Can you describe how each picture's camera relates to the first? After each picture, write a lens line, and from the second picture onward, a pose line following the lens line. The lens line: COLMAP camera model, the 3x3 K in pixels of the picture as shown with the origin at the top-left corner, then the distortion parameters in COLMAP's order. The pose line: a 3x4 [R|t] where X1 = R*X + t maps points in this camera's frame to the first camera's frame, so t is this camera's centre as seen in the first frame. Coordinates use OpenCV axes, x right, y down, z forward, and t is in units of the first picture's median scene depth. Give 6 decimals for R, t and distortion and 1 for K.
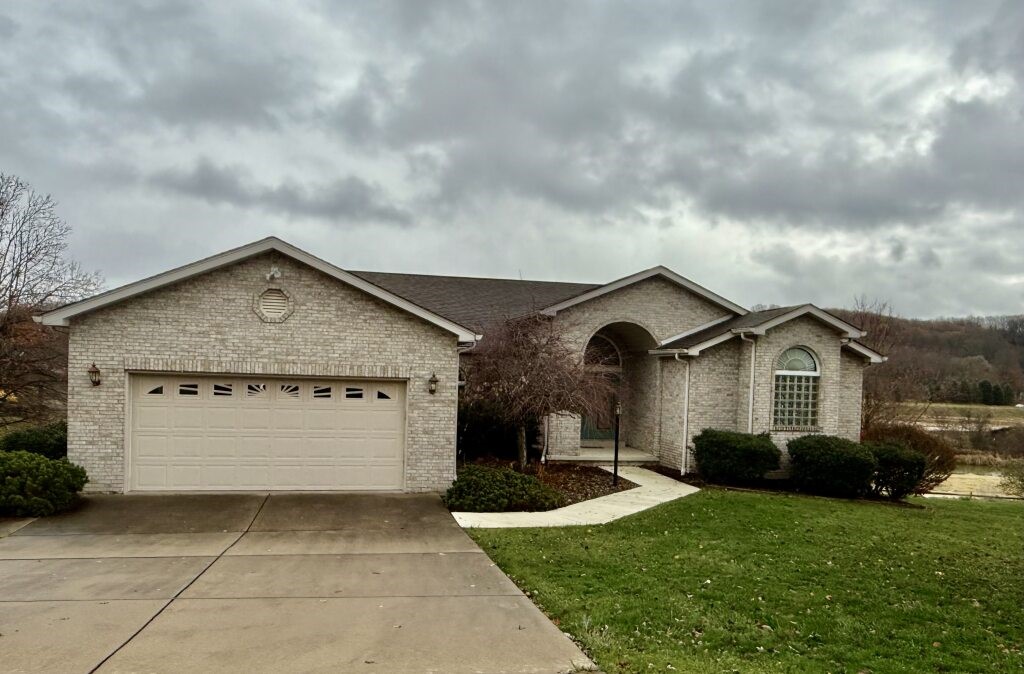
lens RADIAL K [[1035.6, 0, 512.0], [0, 1035.6, 337.0], [0, 0, 1]] dist [0.001333, -0.005212]
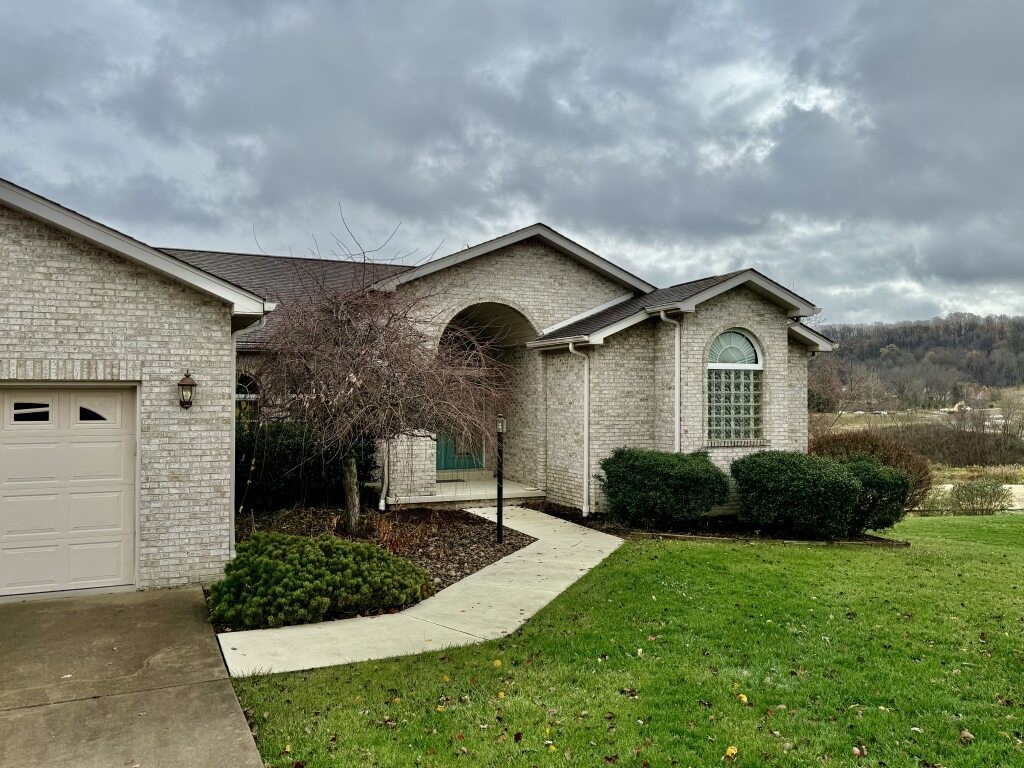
lens RADIAL K [[894.5, 0, 512.0], [0, 894.5, 384.0], [0, 0, 1]] dist [0.057950, -0.010205]
pose [[0.980016, -0.028319, 0.196894, -0.000167], [0.025282, 0.999520, 0.017921, 0.032354], [-0.197307, -0.012585, 0.980261, 0.420697]]
